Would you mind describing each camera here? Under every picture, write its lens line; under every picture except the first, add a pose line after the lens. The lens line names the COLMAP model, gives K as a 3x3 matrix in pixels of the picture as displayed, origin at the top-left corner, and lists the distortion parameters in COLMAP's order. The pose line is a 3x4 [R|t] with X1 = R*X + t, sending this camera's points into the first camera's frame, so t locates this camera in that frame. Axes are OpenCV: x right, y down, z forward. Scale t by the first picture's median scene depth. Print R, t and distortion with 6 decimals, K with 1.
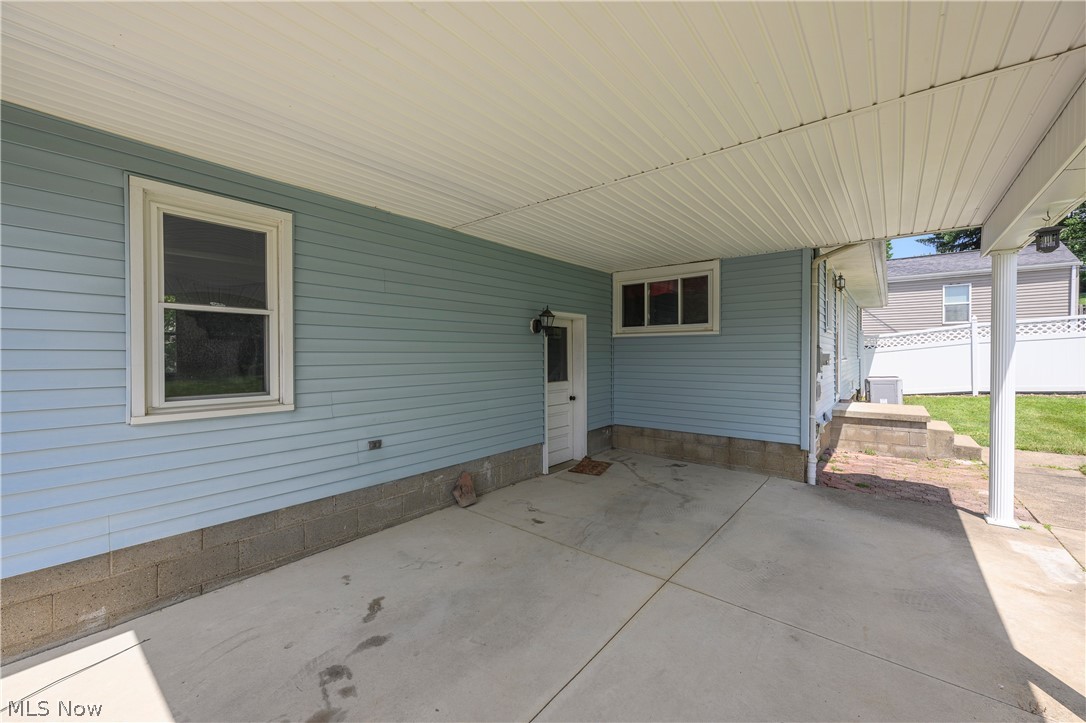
lens RADIAL K [[432.6, 0, 529.4], [0, 432.6, 357.2], [0, 0, 1]] dist [0.000554, -0.000013]
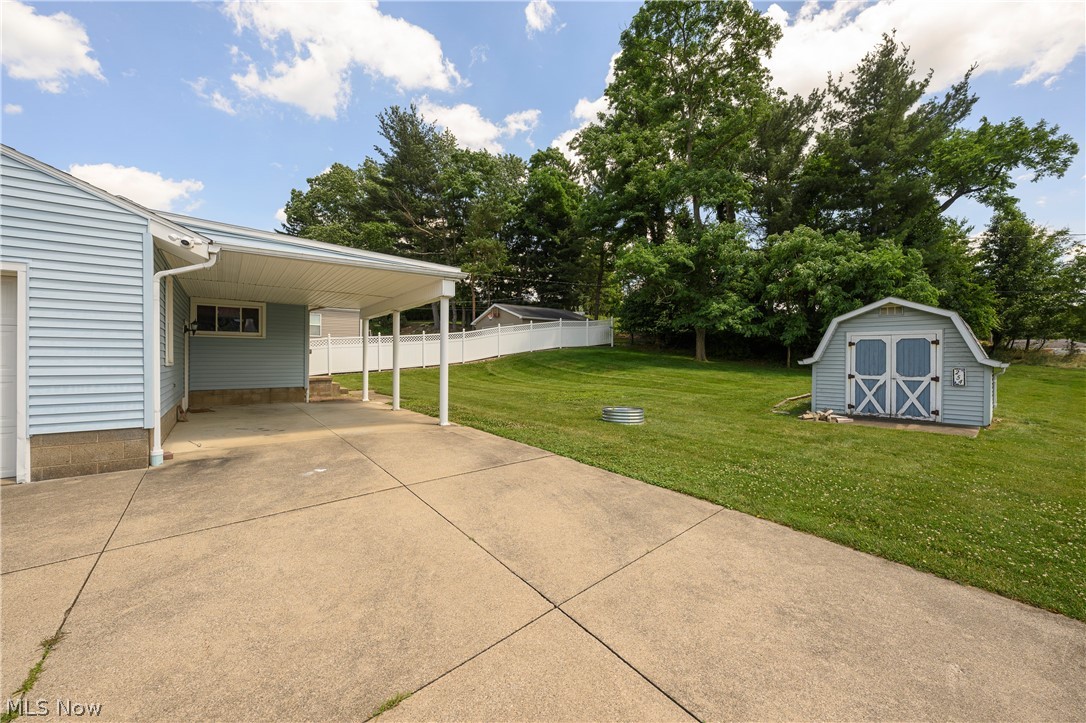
lens RADIAL K [[432.6, 0, 529.4], [0, 432.6, 357.2], [0, 0, 1]] dist [0.000554, -0.000013]
pose [[0.268725, 0.009412, 0.963171, -1.164647], [0.001223, 0.999948, -0.010113, 0.055824], [-0.963216, 0.003895, 0.268699, -0.735673]]
